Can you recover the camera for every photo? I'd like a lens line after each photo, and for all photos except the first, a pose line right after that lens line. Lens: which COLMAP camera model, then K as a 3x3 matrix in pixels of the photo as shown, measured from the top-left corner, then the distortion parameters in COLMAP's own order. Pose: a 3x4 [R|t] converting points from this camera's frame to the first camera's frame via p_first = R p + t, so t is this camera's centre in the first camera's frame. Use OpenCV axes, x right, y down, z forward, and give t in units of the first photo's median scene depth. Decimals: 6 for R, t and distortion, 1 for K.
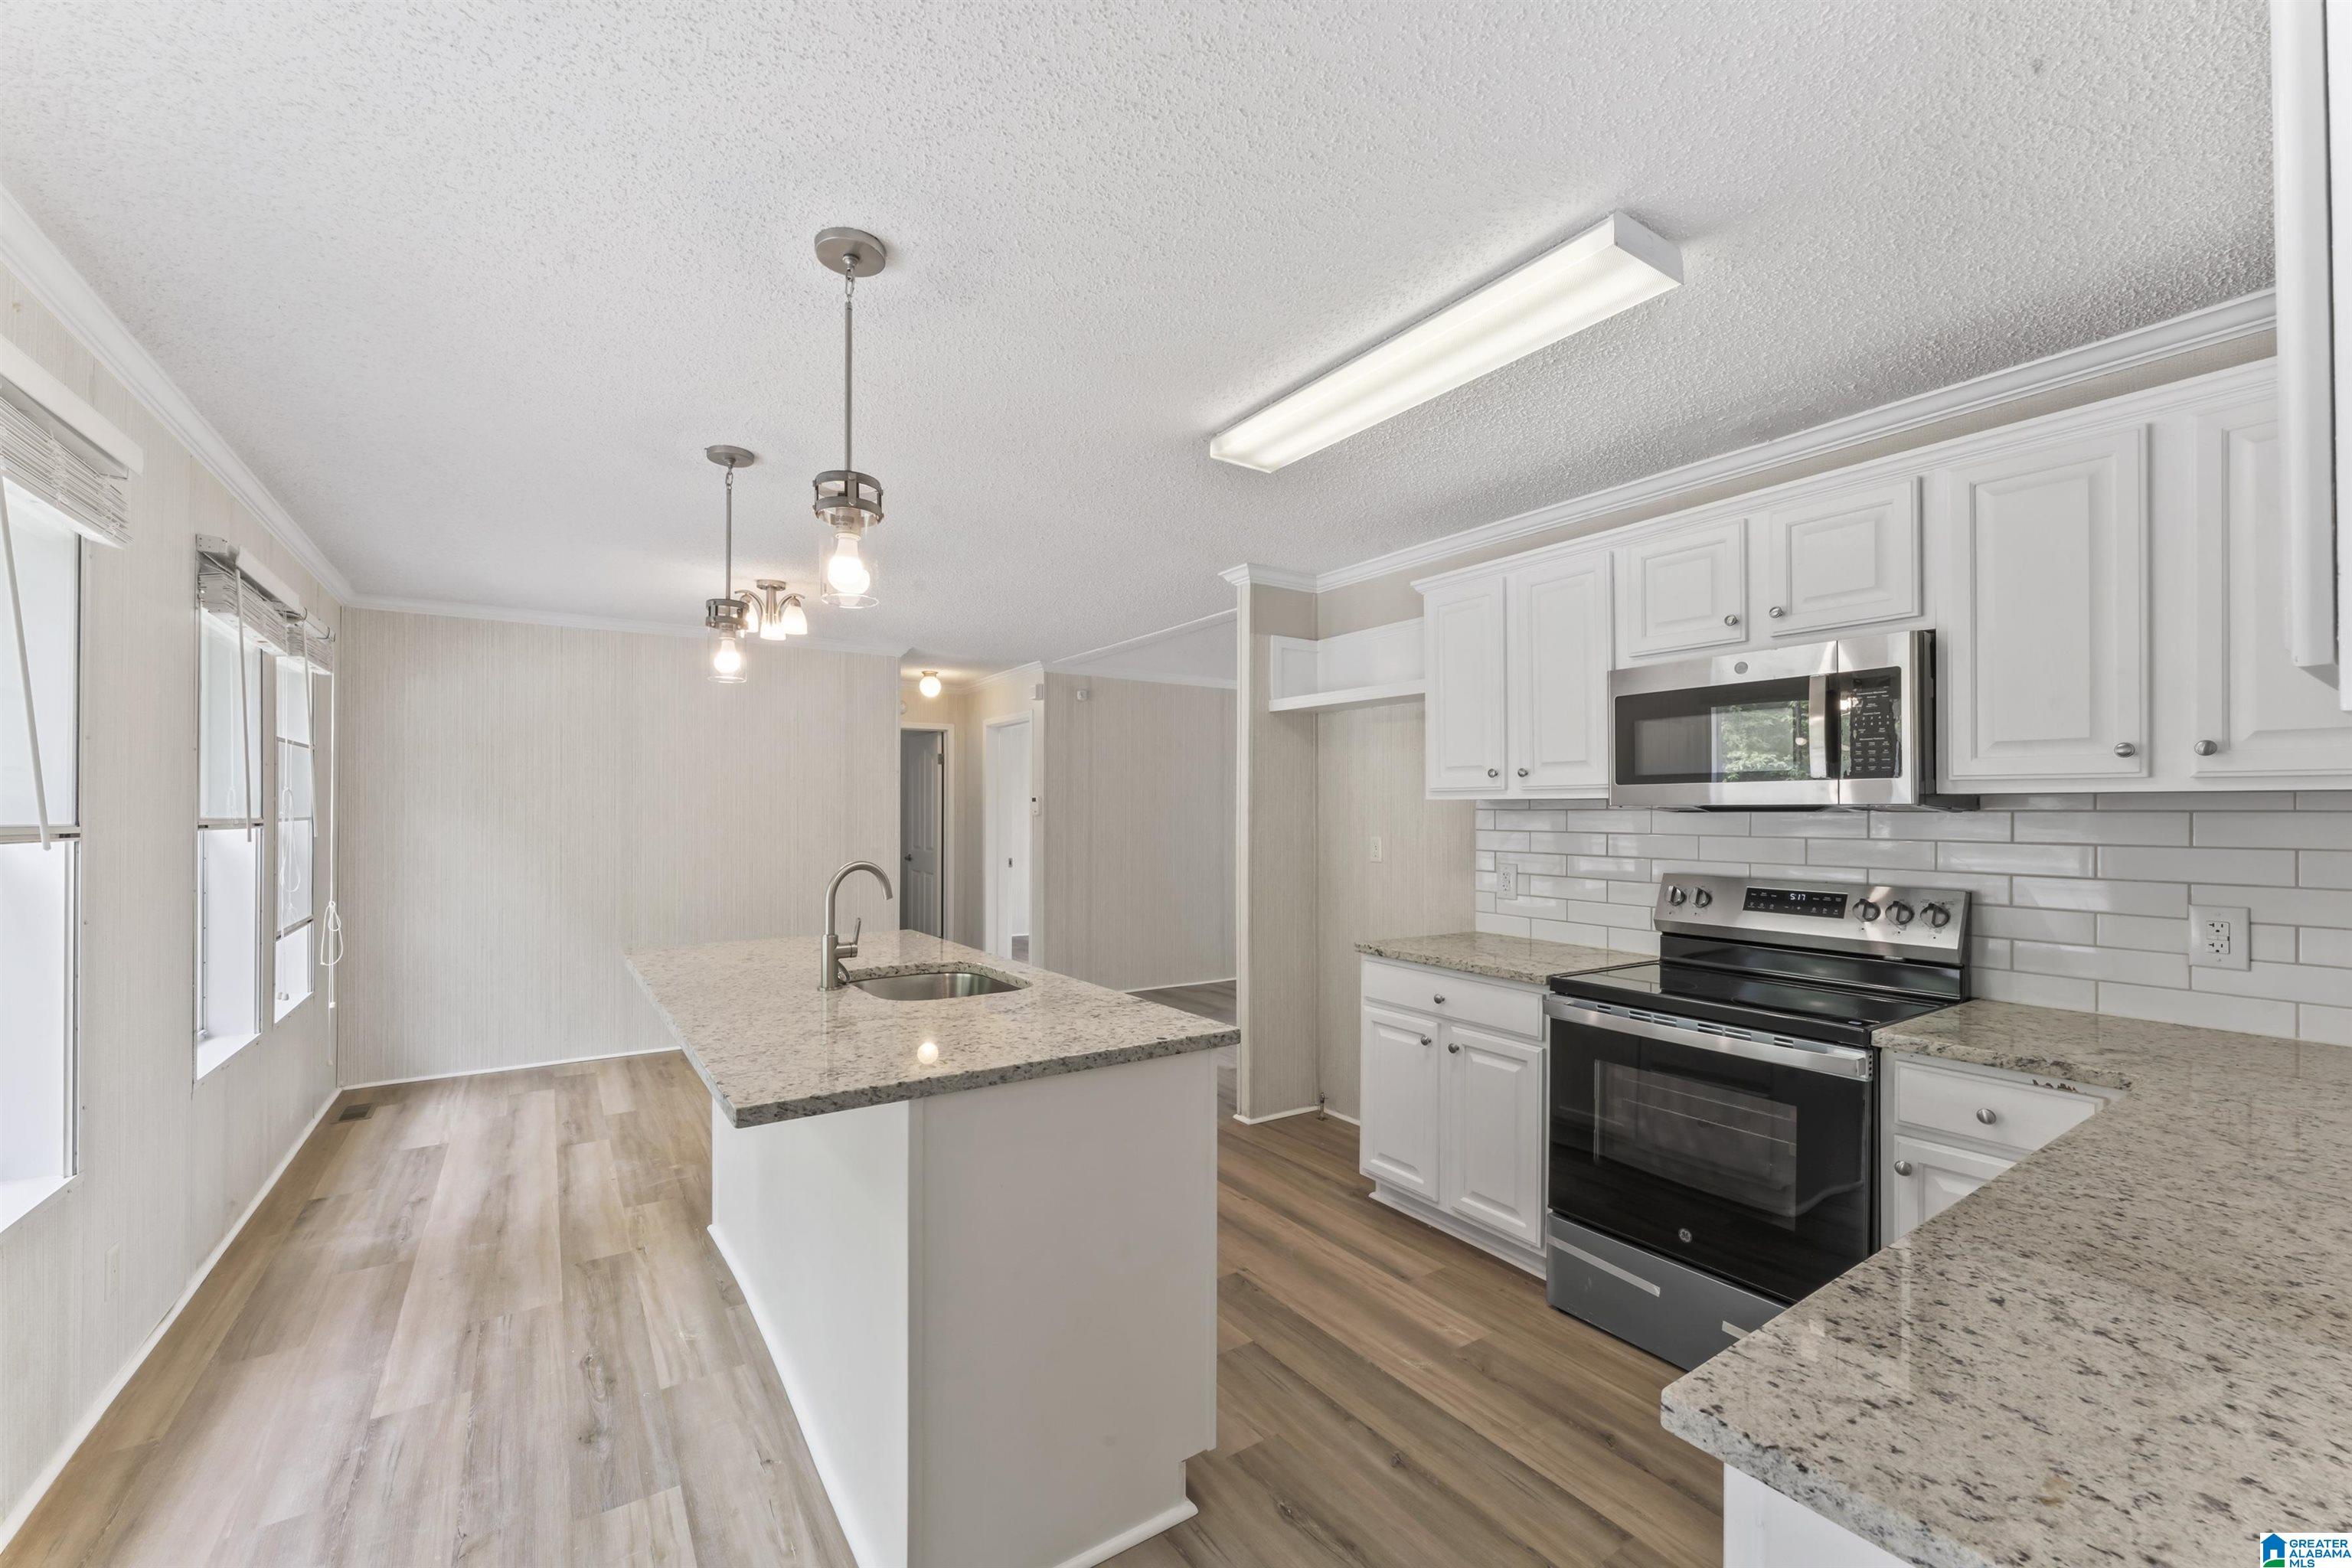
lens RADIAL K [[932.4, 0, 1169.9], [0, 932.4, 777.6], [0, 0, 1]] dist [0.001207, 0.000310]
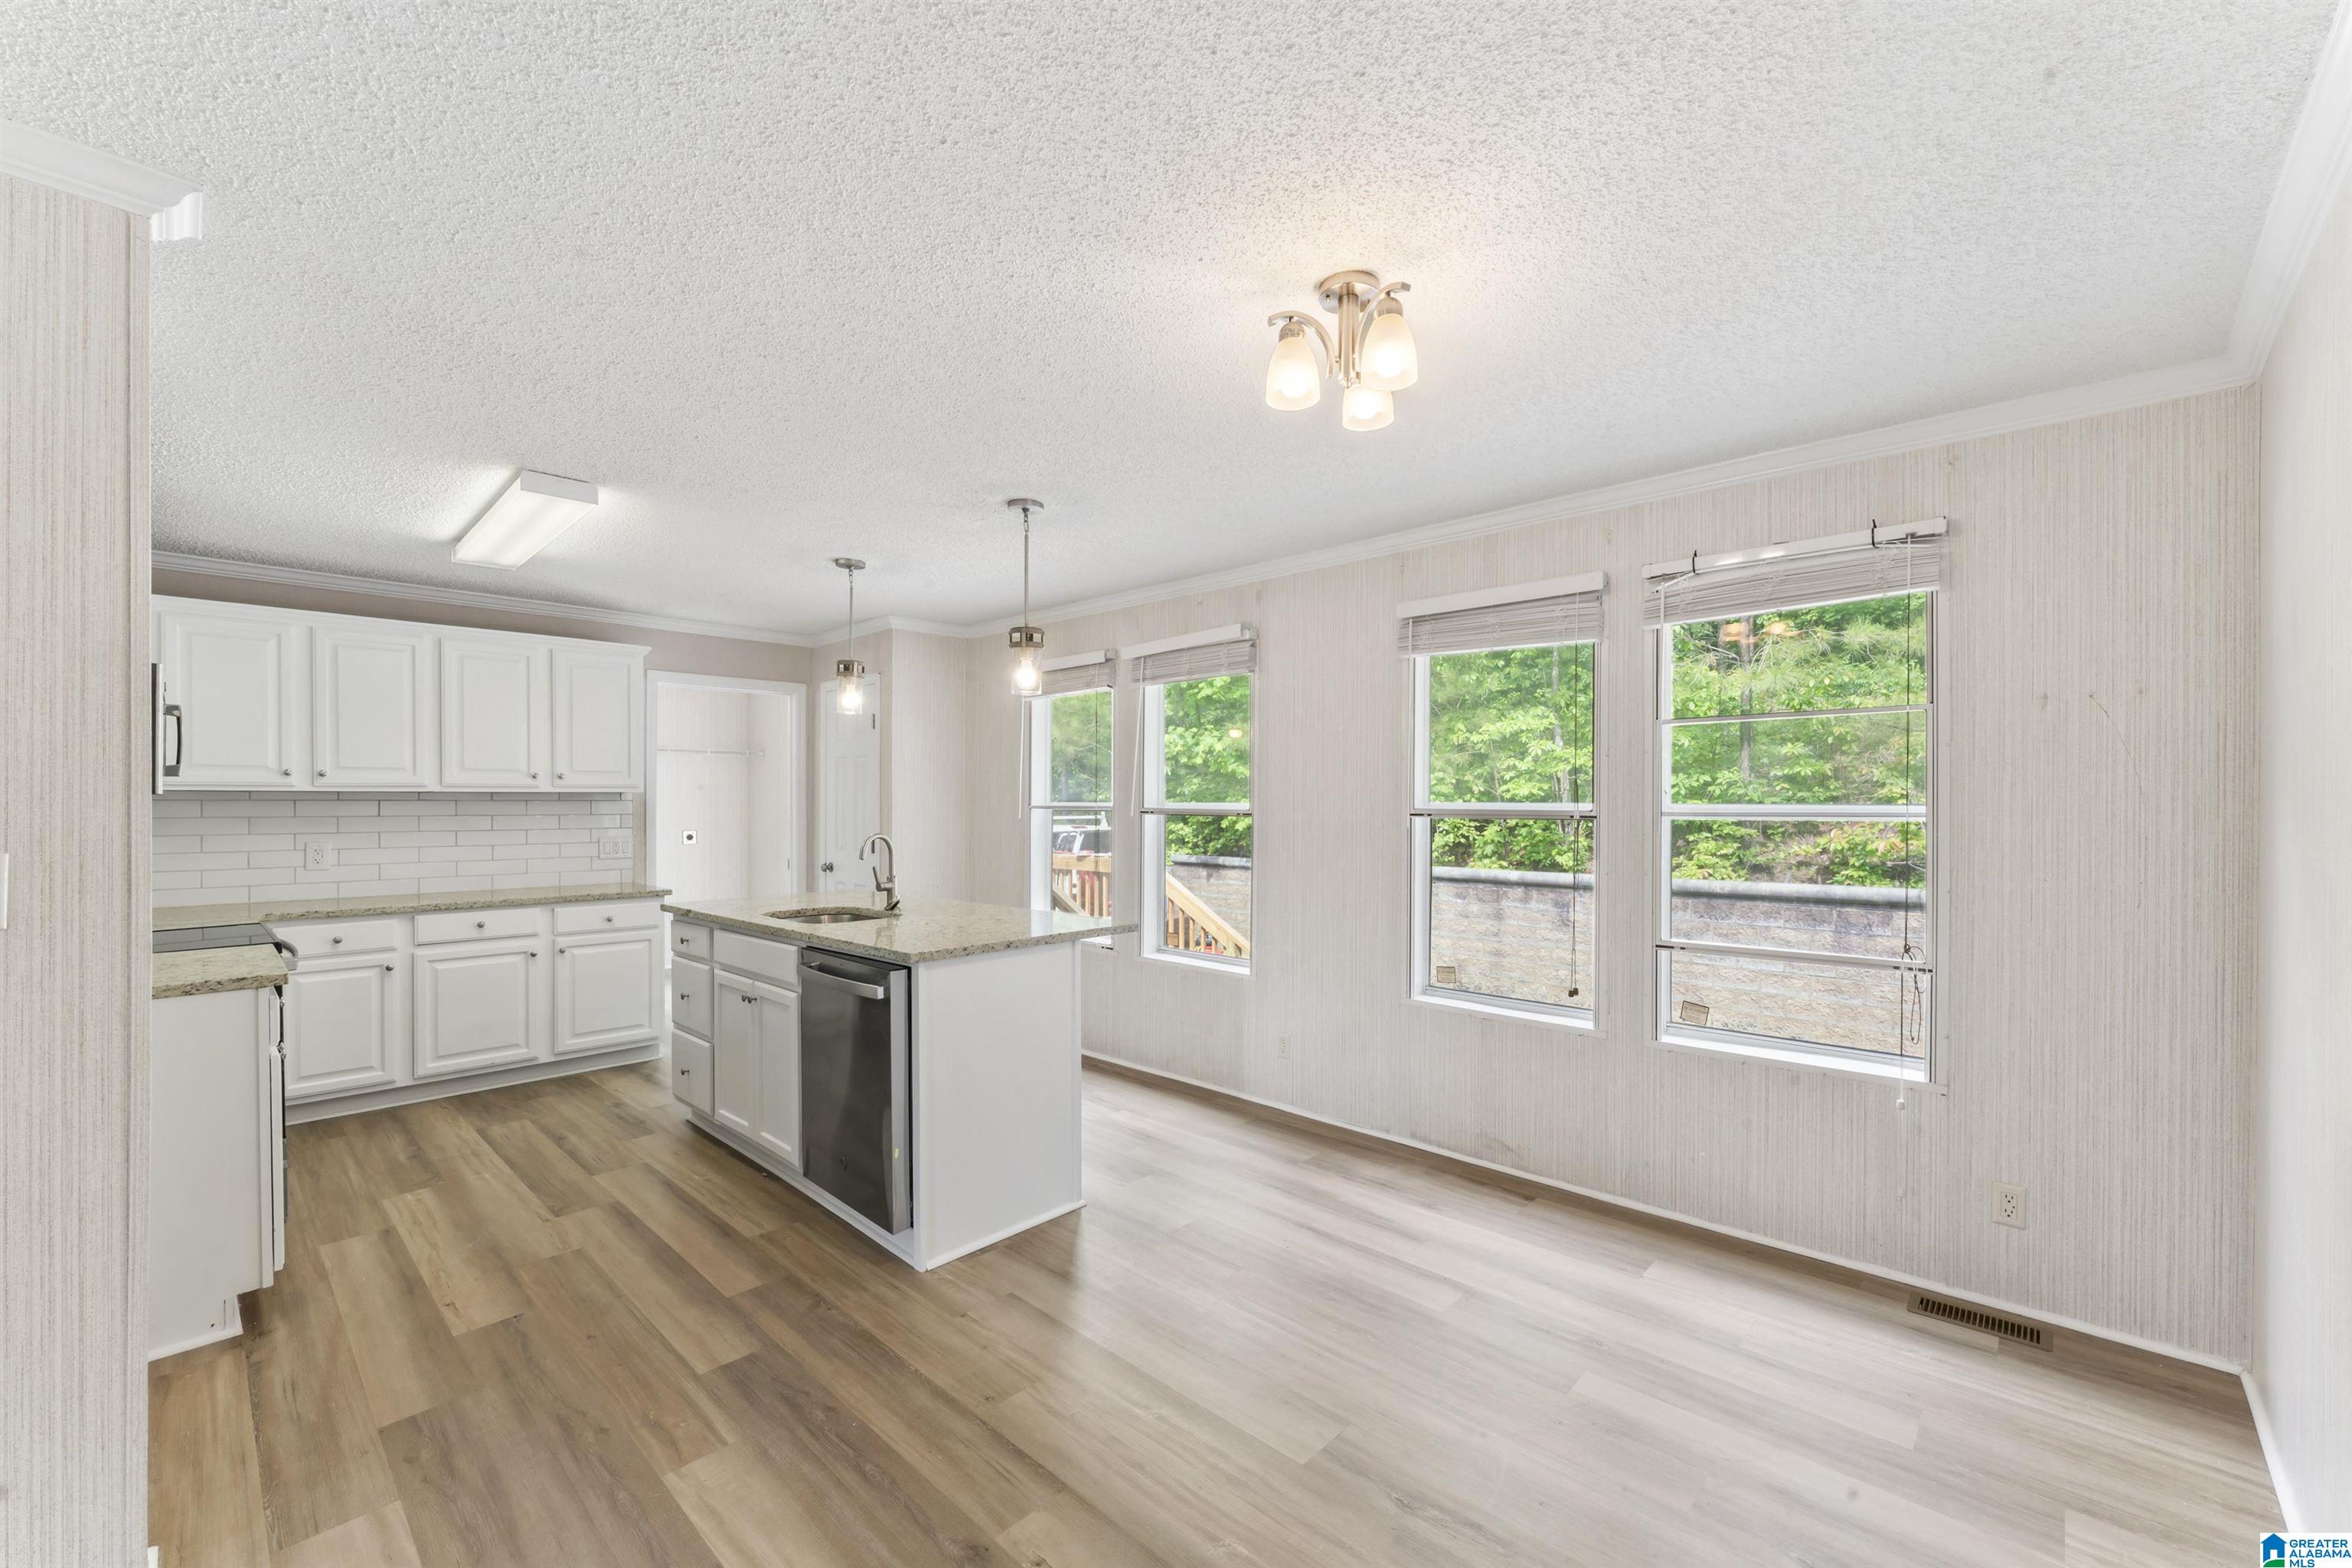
lens RADIAL K [[946.5, 0, 1183.2], [0, 946.5, 809.0], [0, 0, 1]] dist [-0.007849, 0.000163]
pose [[-0.973281, -0.000404, -0.229617, -0.353766], [0.006444, 0.999557, -0.029071, 0.074305], [0.229527, -0.029774, -0.972847, 2.032068]]
